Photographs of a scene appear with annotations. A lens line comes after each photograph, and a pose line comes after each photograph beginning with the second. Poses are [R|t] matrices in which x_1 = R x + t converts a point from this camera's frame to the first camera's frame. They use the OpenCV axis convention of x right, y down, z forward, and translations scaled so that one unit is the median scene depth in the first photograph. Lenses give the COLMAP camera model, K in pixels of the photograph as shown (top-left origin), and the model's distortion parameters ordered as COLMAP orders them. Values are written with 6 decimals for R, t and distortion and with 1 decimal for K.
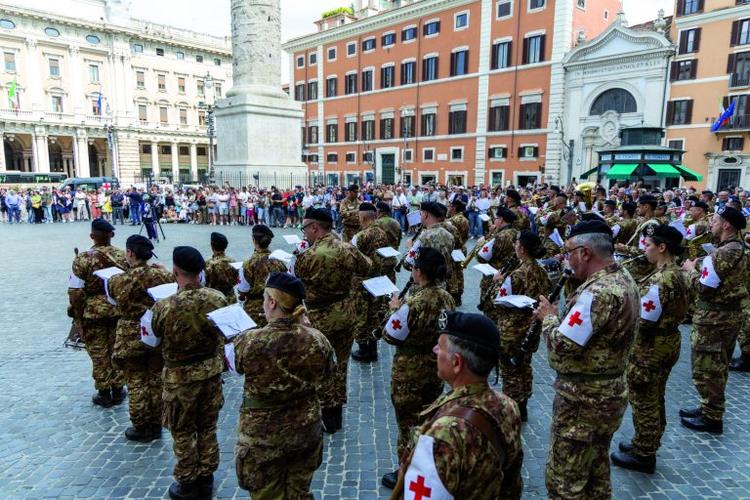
lens RADIAL K [[509.8, 0, 378.4], [0, 509.8, 252.3], [0, 0, 1]] dist [-0.000991, -0.004015]
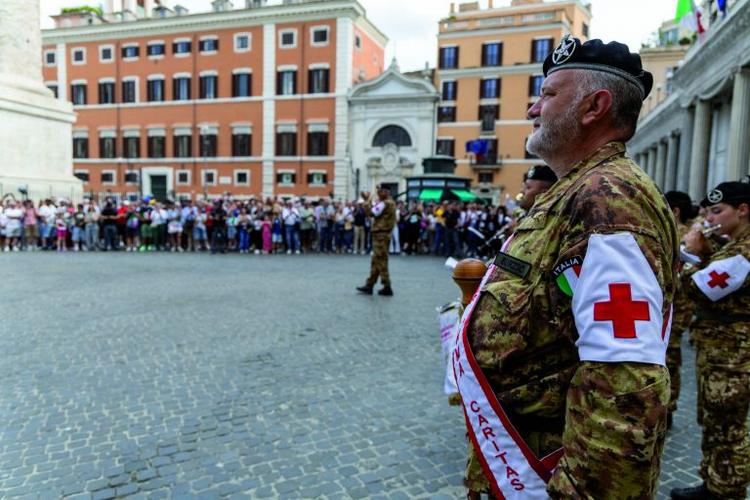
lens RADIAL K [[509.8, 0, 374.6], [0, 509.8, 248.5], [0, 0, 1]] dist [-0.000991, -0.004015]
pose [[0.872760, -0.022826, 0.487615, -0.106167], [0.056089, 0.996979, -0.053722, 0.005652], [-0.484916, 0.074236, 0.871404, 0.059145]]
